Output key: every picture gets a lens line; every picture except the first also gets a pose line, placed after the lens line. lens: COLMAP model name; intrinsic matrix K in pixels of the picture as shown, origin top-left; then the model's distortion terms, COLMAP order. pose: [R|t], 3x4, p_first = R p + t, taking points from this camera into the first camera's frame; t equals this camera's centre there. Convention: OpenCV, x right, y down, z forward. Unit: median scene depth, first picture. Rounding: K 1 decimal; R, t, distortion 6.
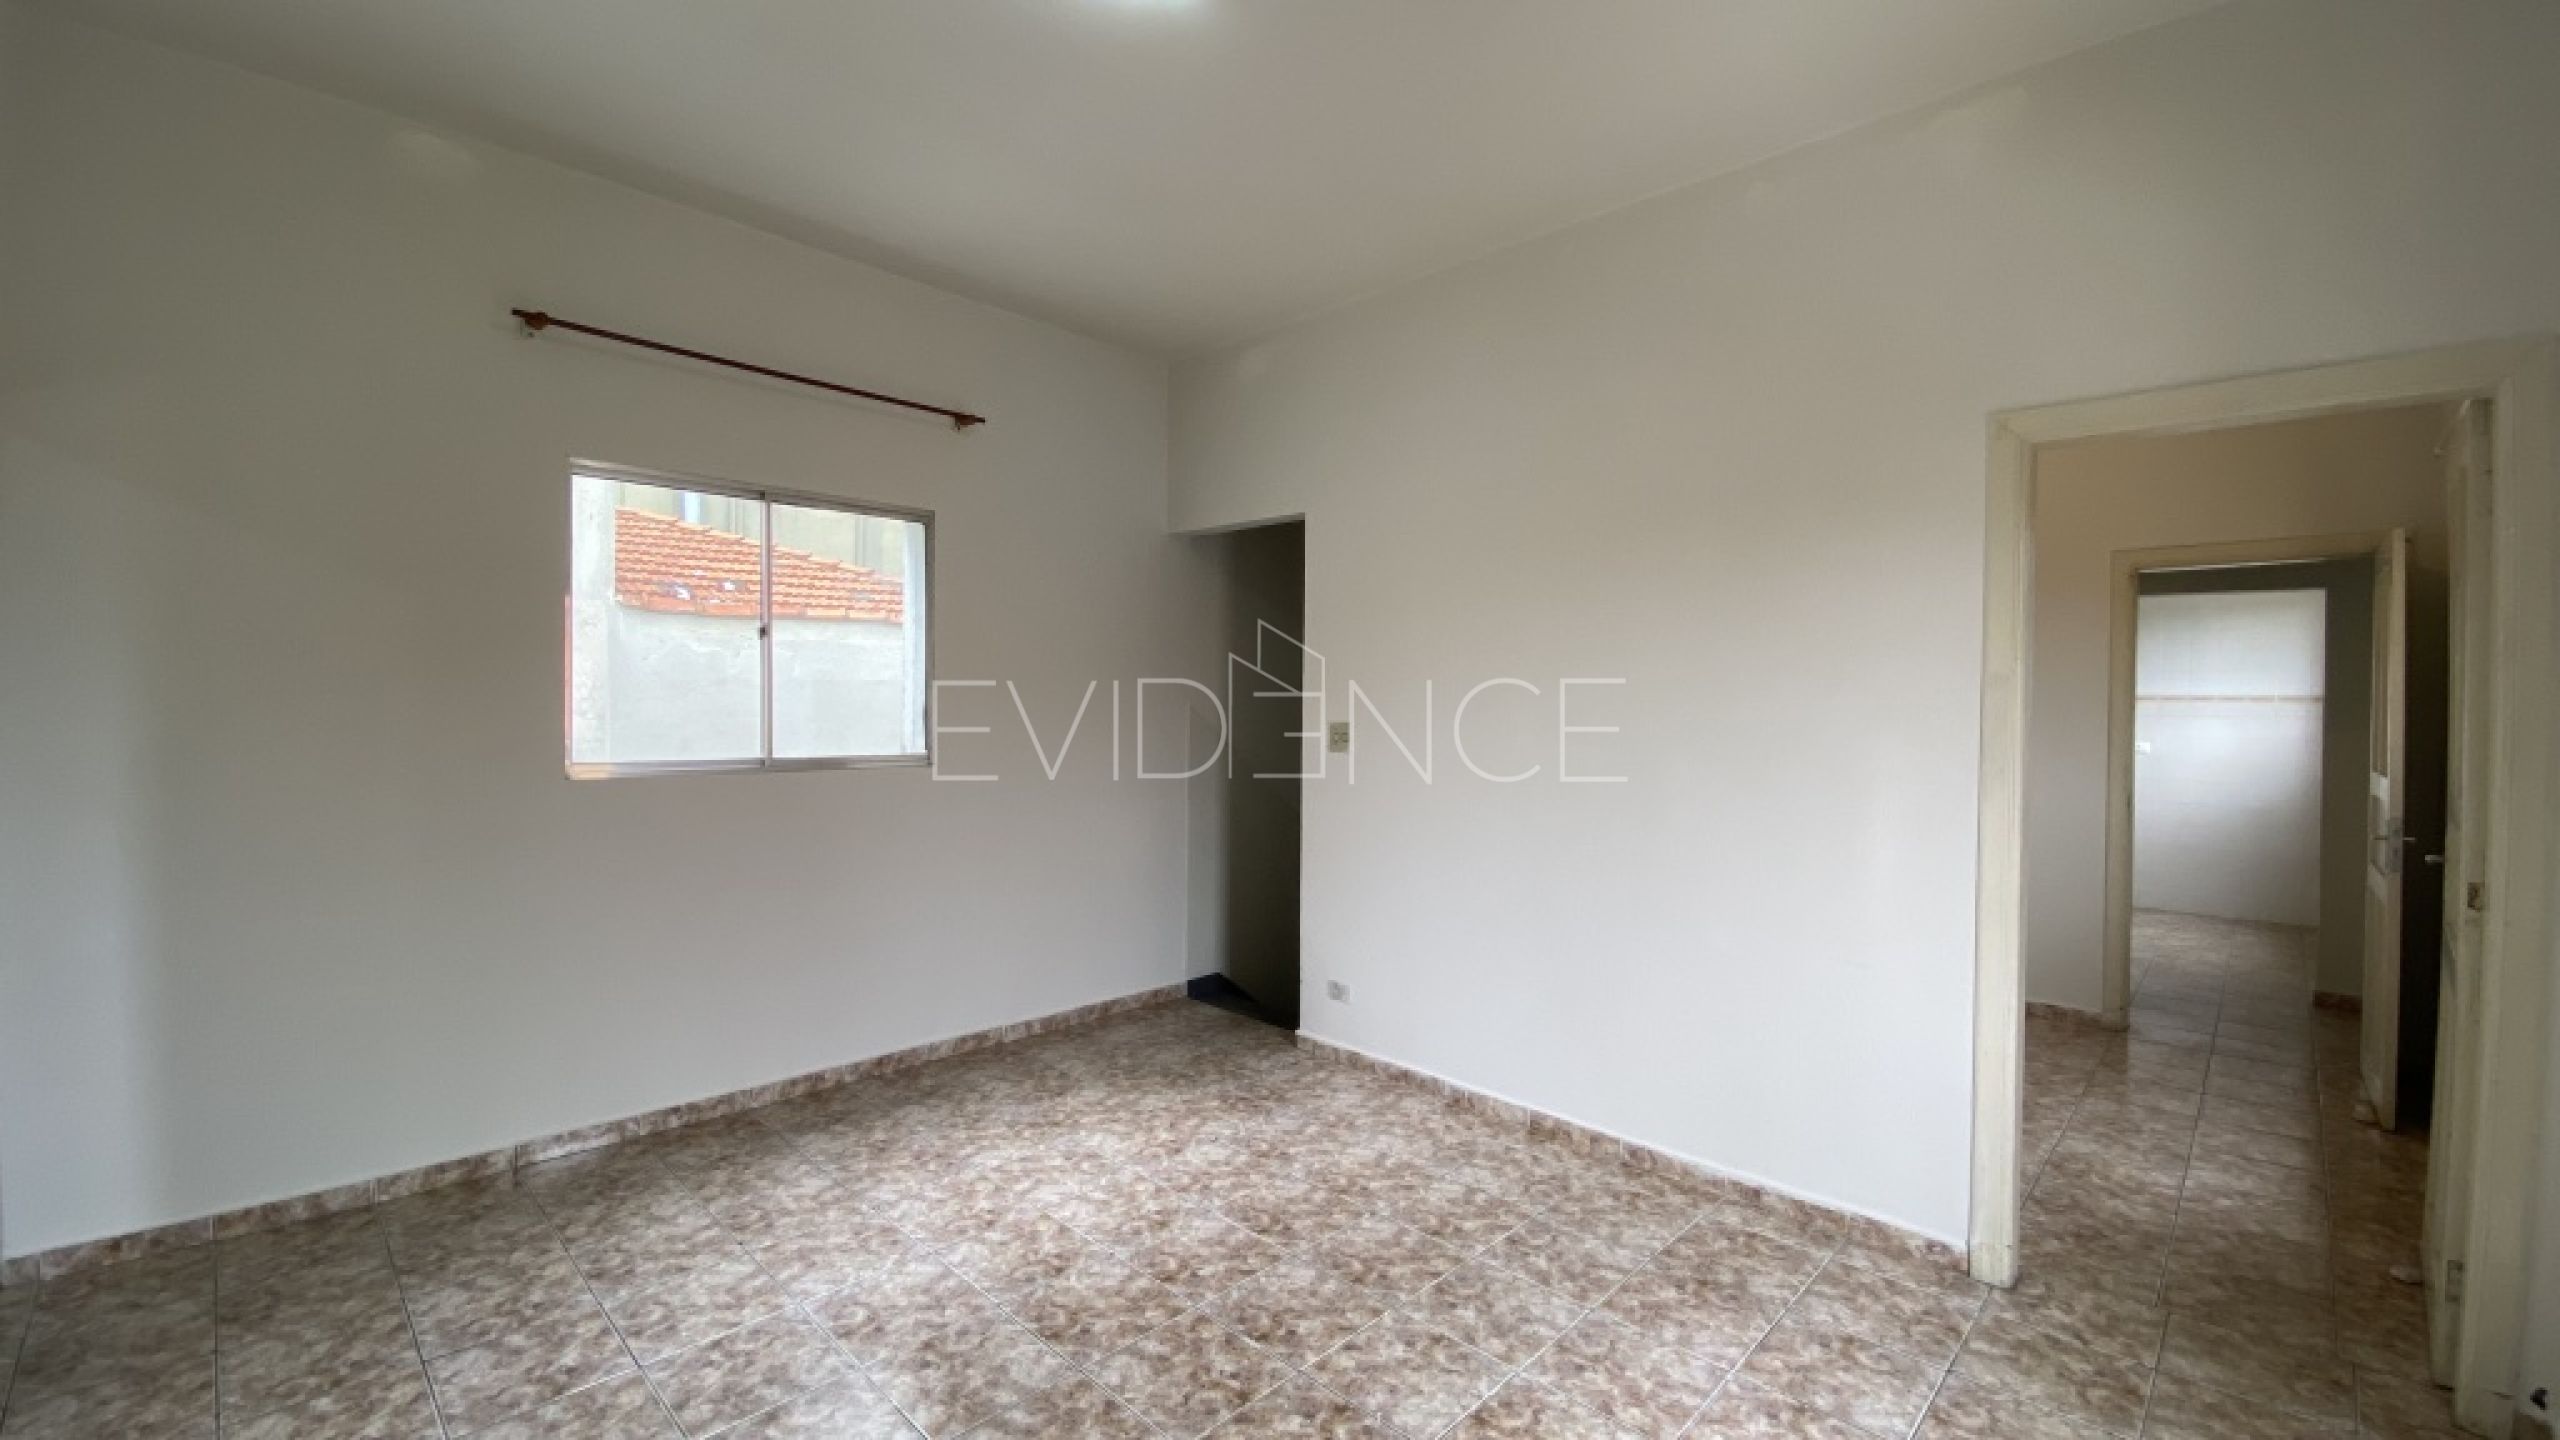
lens RADIAL K [[1040.0, 0, 1277.9], [0, 1040.0, 719.0], [0, 0, 1]] dist [0.036458, -0.024923]
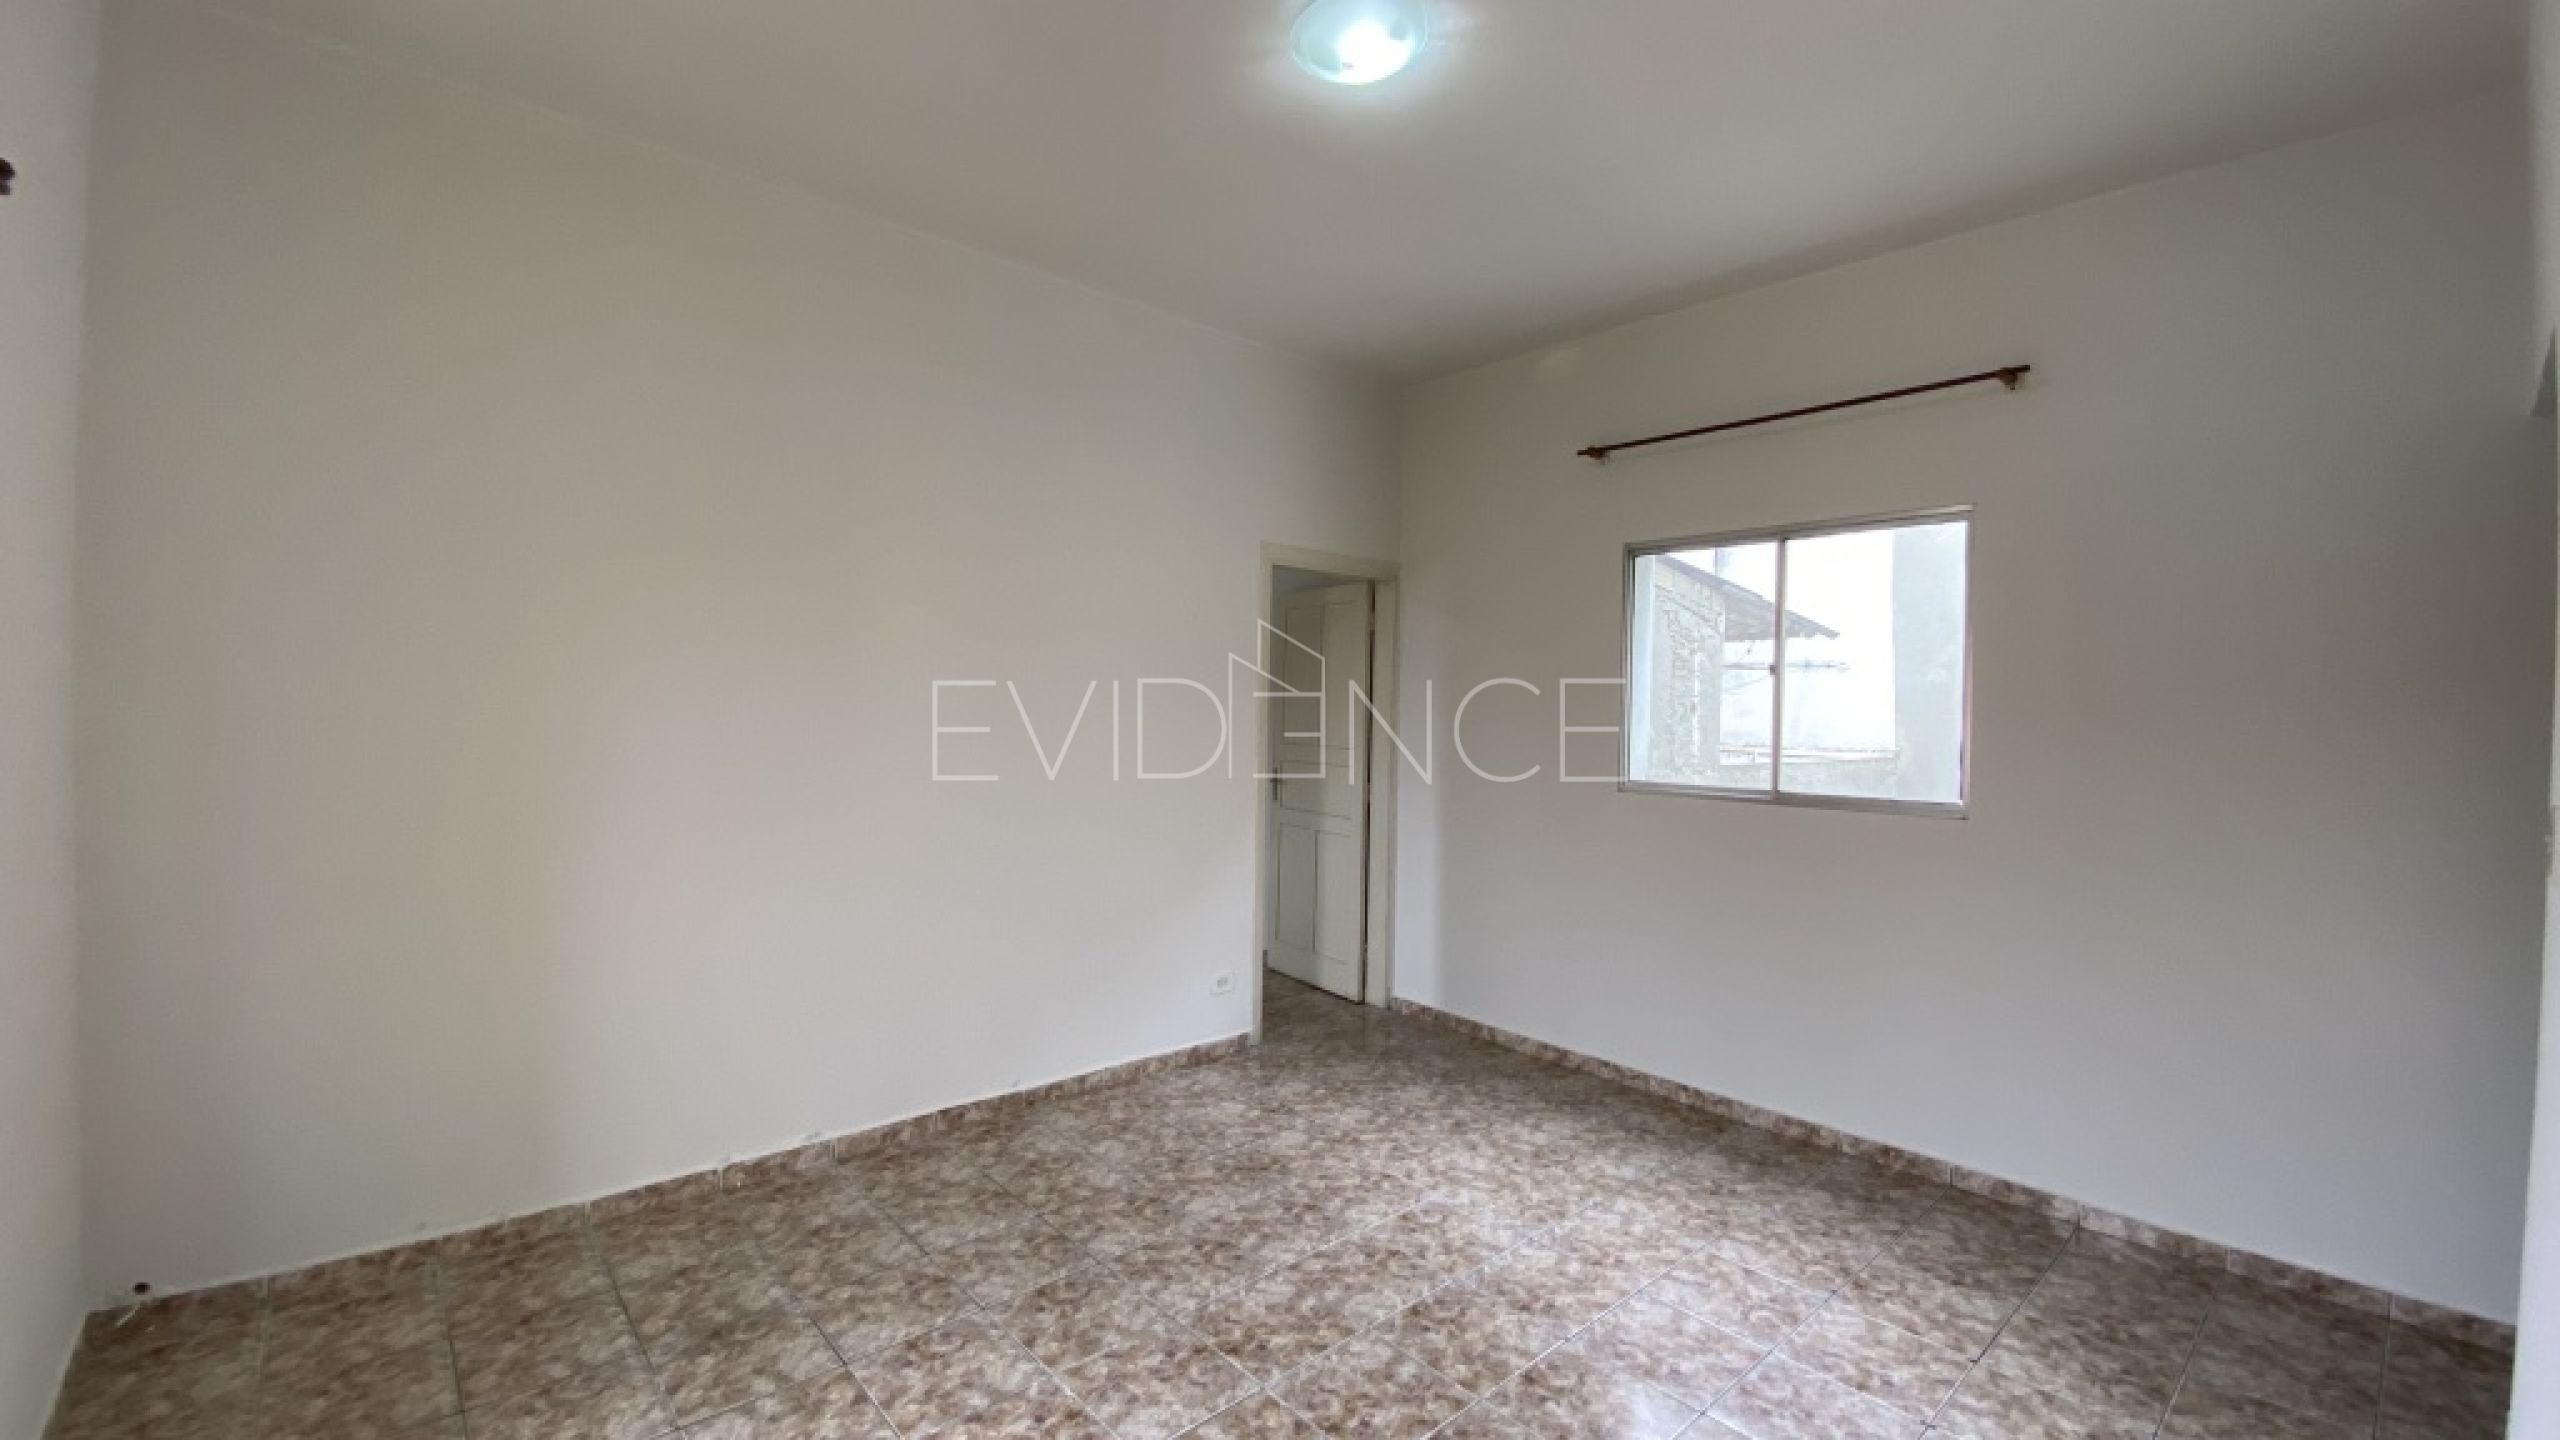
lens RADIAL K [[1040.0, 0, 1277.9], [0, 1040.0, 719.0], [0, 0, 1]] dist [0.036458, -0.024923]
pose [[-0.066482, -0.000873, -0.997787, 0.703538], [-0.036260, 0.999341, 0.001542, -0.020491], [0.997129, 0.036282, -0.066470, 0.719787]]
